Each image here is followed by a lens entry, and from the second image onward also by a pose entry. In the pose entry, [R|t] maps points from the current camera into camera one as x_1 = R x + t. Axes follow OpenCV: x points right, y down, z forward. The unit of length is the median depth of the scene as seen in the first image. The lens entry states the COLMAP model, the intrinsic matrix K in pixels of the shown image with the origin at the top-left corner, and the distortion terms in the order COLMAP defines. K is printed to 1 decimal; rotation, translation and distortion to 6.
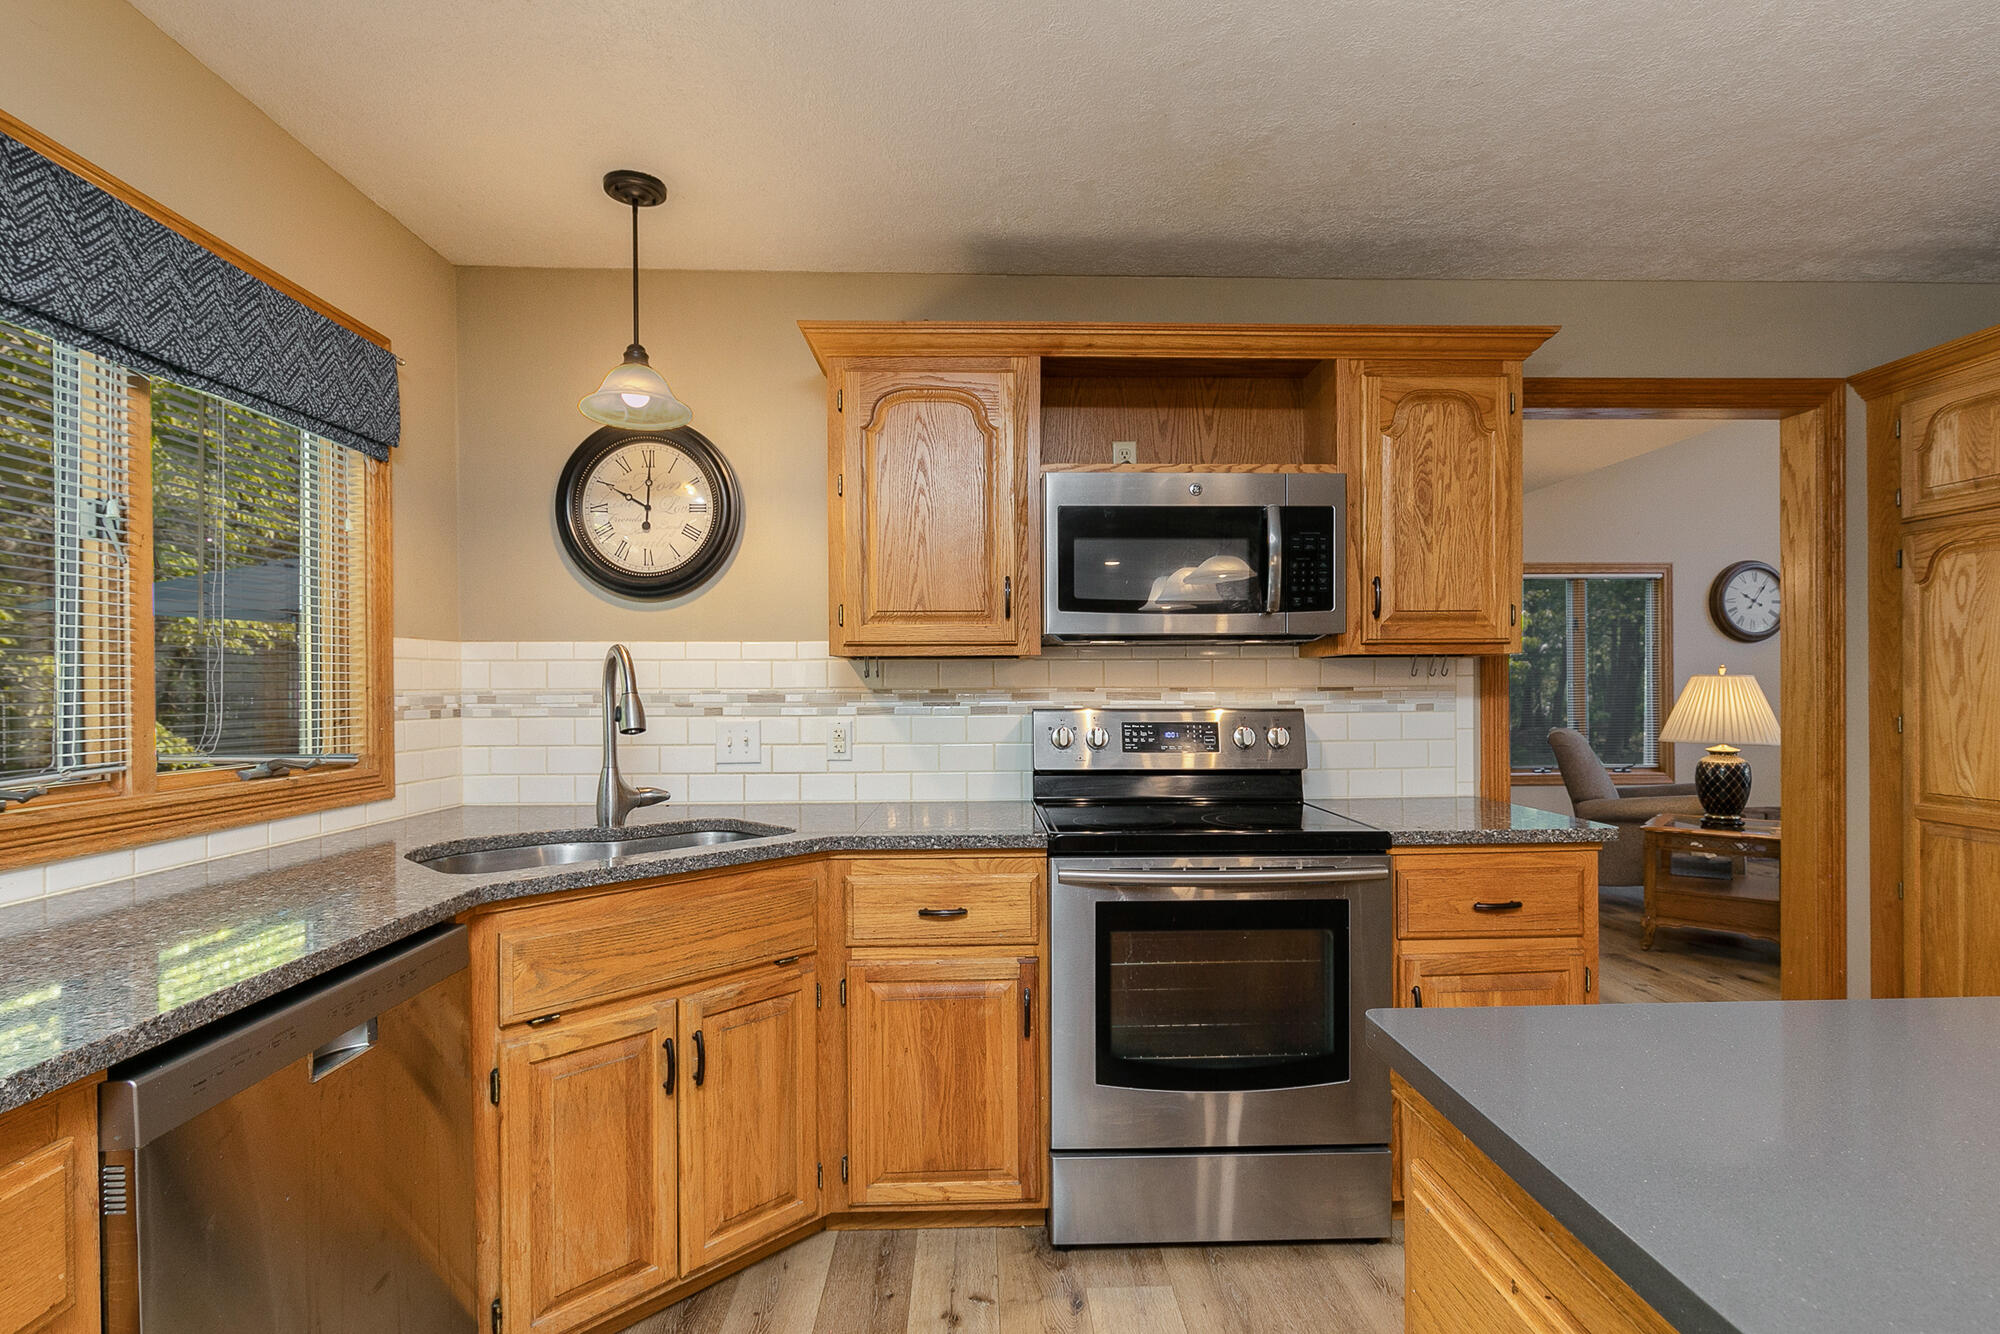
lens RADIAL K [[944.0, 0, 1000.1], [0, 944.0, 690.8], [0, 0, 1]] dist [-0.010108, 0.000540]
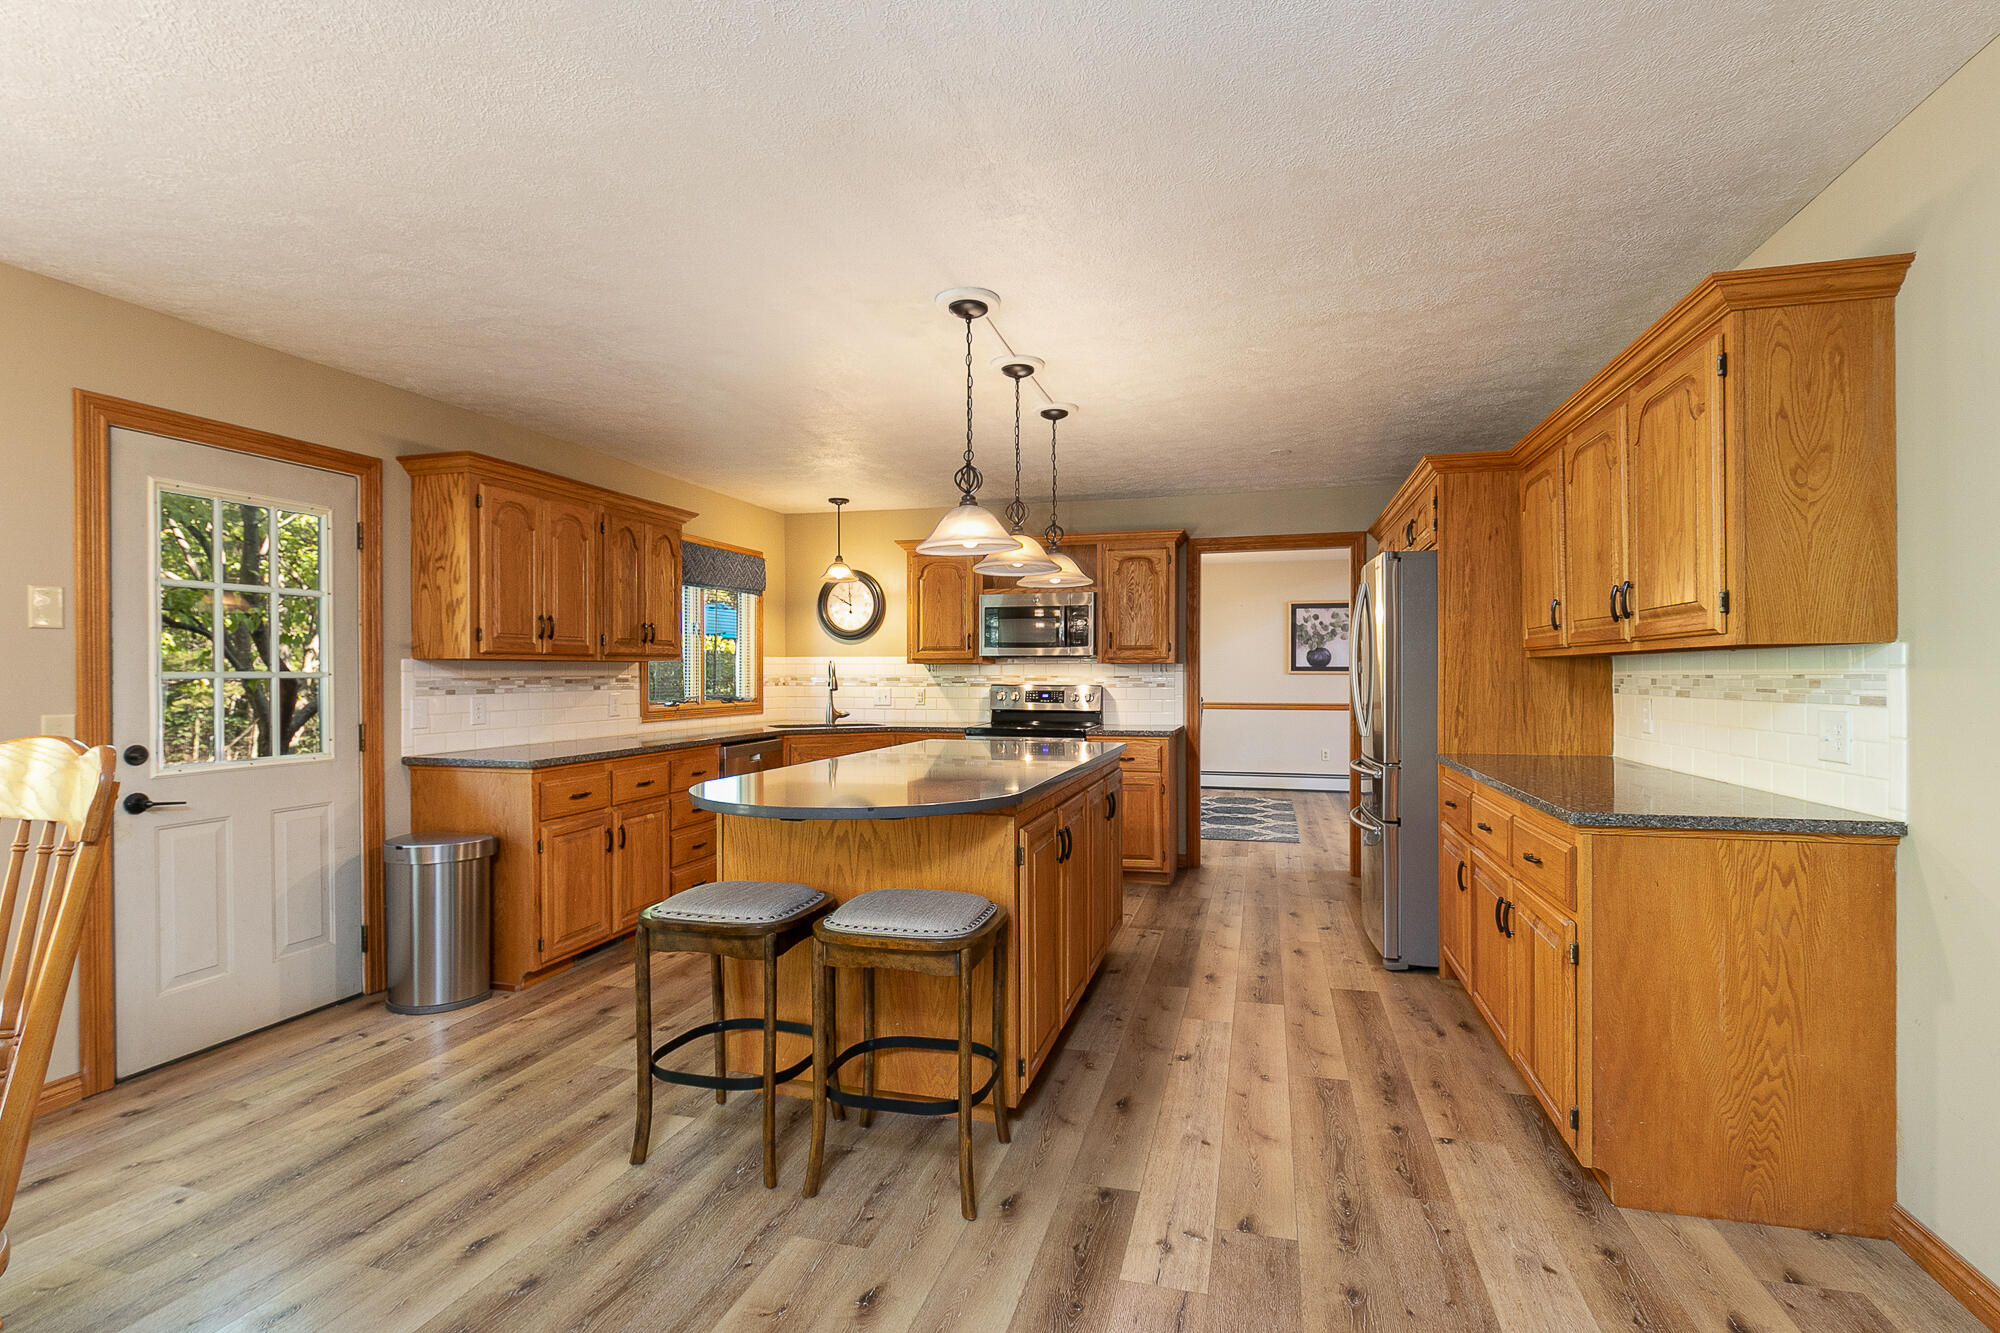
lens RADIAL K [[944.0, 0, 995.6], [0, 944.0, 659.4], [0, 0, 1]] dist [-0.010108, 0.000540]
pose [[0.946845, 0.000543, -0.321689, 0.862127], [-0.005565, 0.999877, -0.014691, -0.010595], [0.321641, 0.015701, 0.946731, -1.358582]]
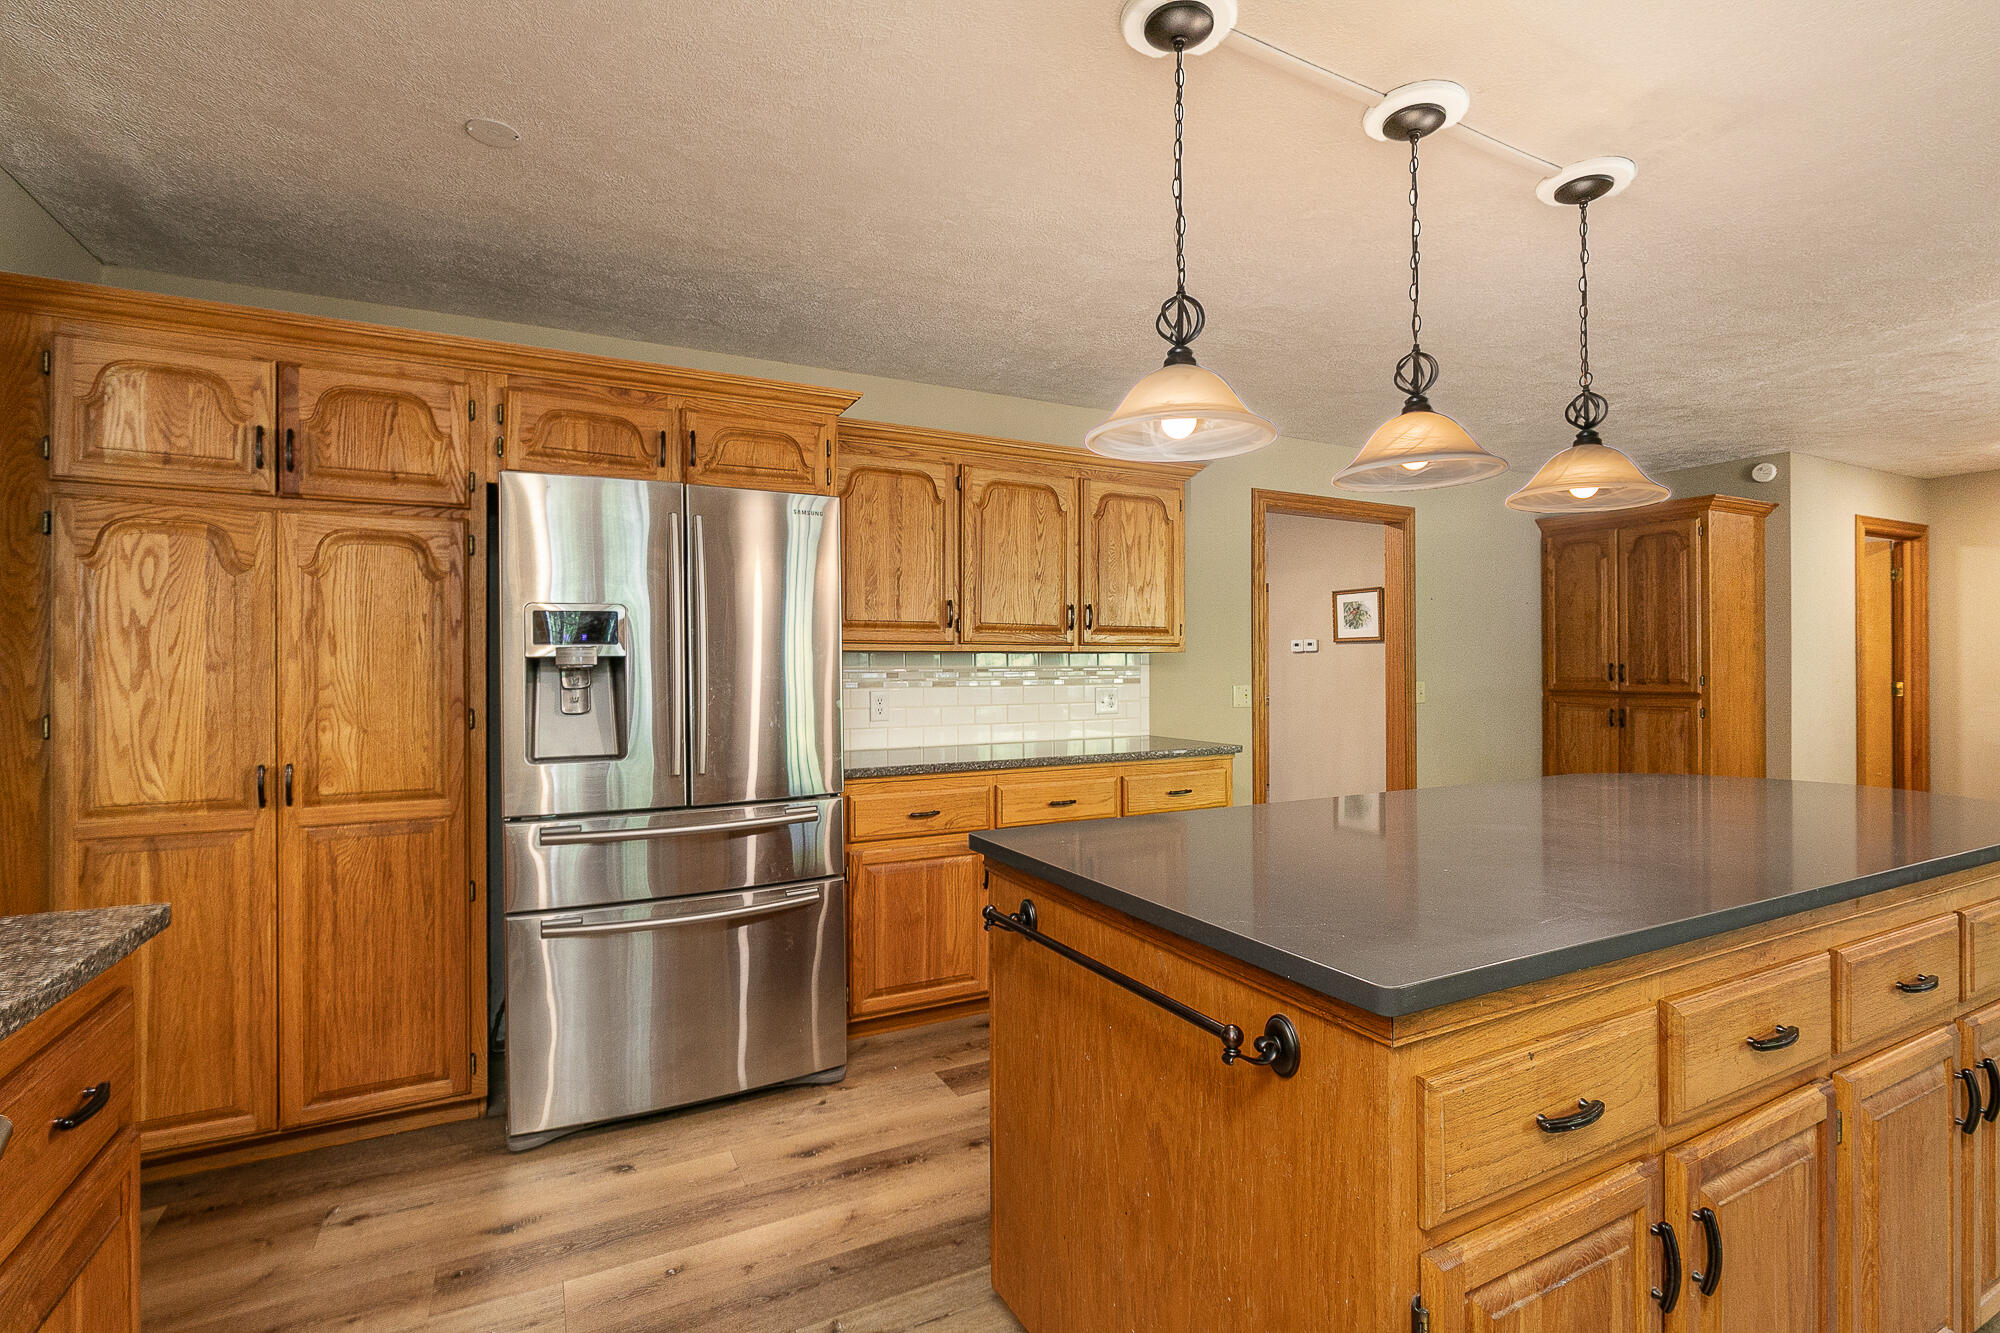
lens RADIAL K [[944.0, 0, 1007.6], [0, 944.0, 664.8], [0, 0, 1]] dist [-0.010108, 0.000540]
pose [[-0.428492, 0.011114, 0.903477, -0.137025], [0.007316, 0.999934, -0.008831, -0.005544], [-0.903516, 0.002826, -0.428546, 0.652051]]
